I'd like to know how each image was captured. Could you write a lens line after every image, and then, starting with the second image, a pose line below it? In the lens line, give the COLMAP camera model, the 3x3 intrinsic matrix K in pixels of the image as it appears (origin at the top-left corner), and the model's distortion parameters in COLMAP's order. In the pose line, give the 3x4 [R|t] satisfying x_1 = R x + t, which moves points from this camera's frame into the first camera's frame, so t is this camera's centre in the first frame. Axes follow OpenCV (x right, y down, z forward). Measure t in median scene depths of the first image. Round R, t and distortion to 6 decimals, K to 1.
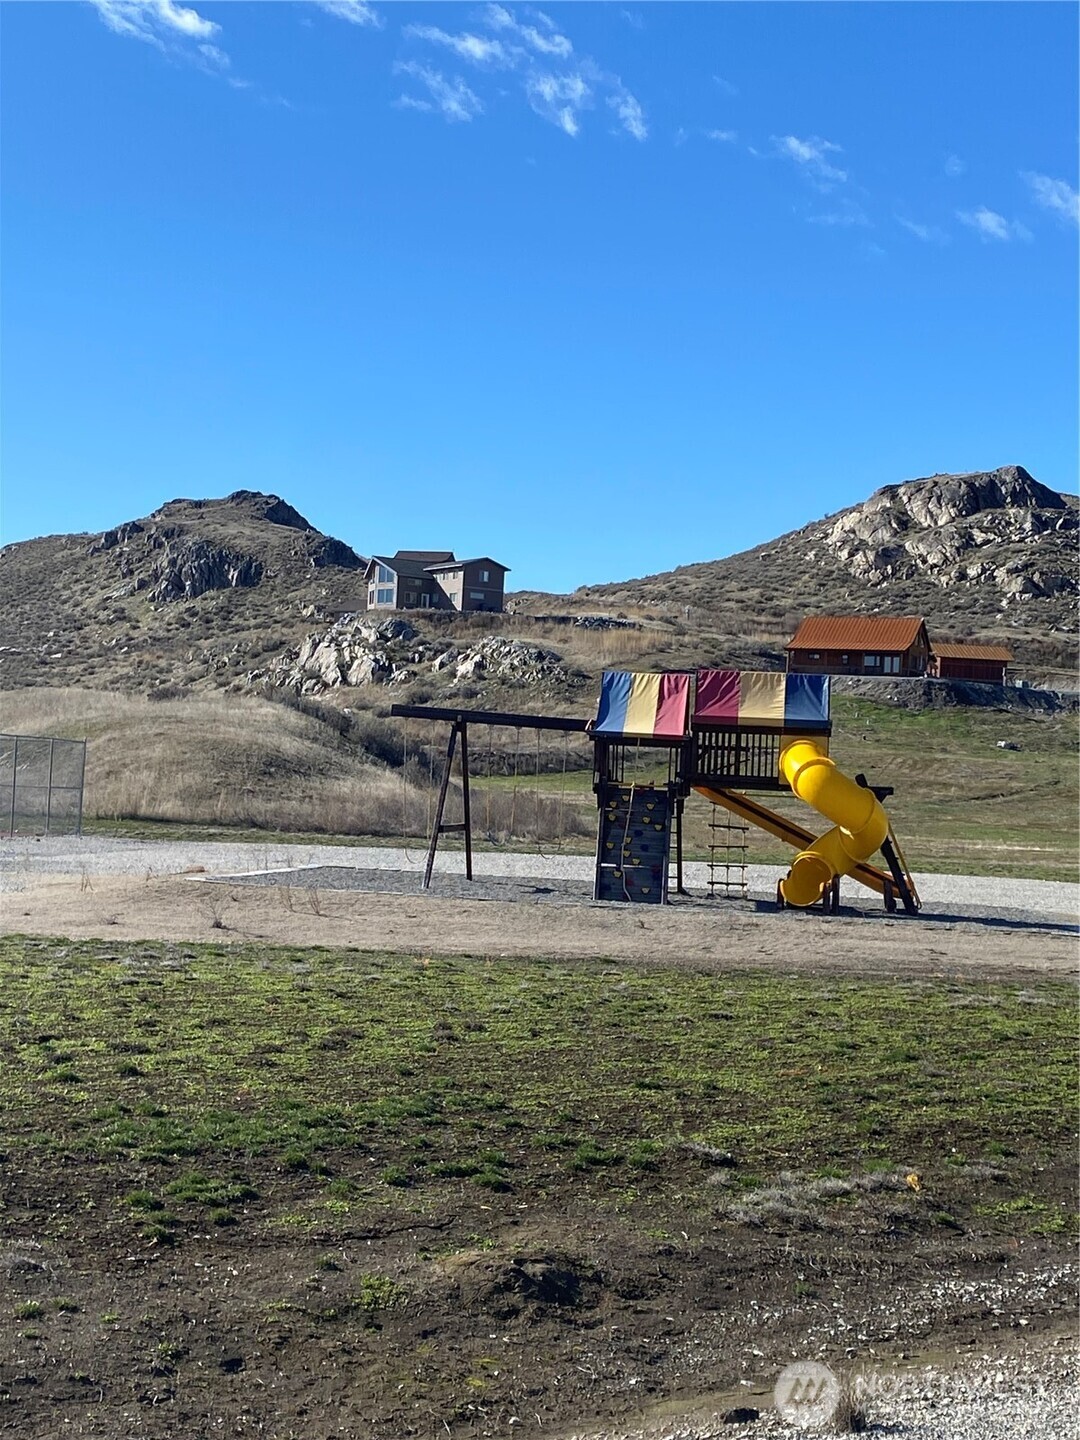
lens RADIAL K [[2240.9, 0, 540.0], [0, 2240.9, 720.0], [0, 0, 1]] dist [0.187707, 0.008055]
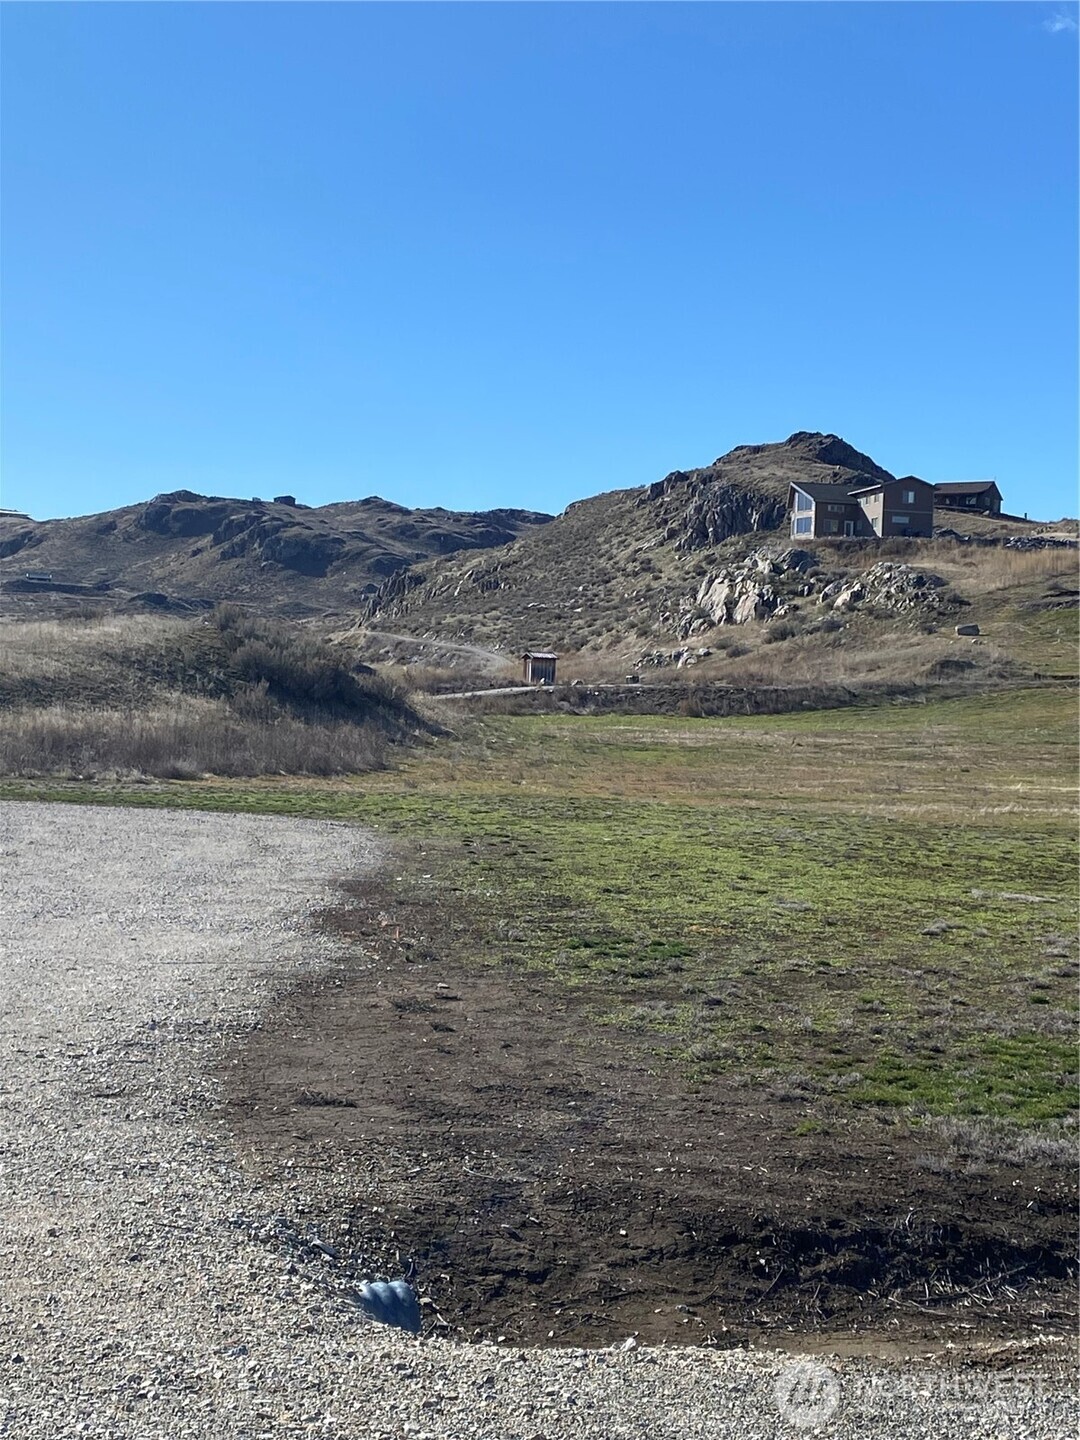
lens RADIAL K [[2240.9, 0, 540.0], [0, 2240.9, 720.0], [0, 0, 1]] dist [0.187707, 0.008055]
pose [[0.947616, -0.016869, -0.318965, 0.119030], [0.022320, 0.999661, 0.013440, 0.008769], [0.318630, -0.019856, 0.947671, 0.103210]]
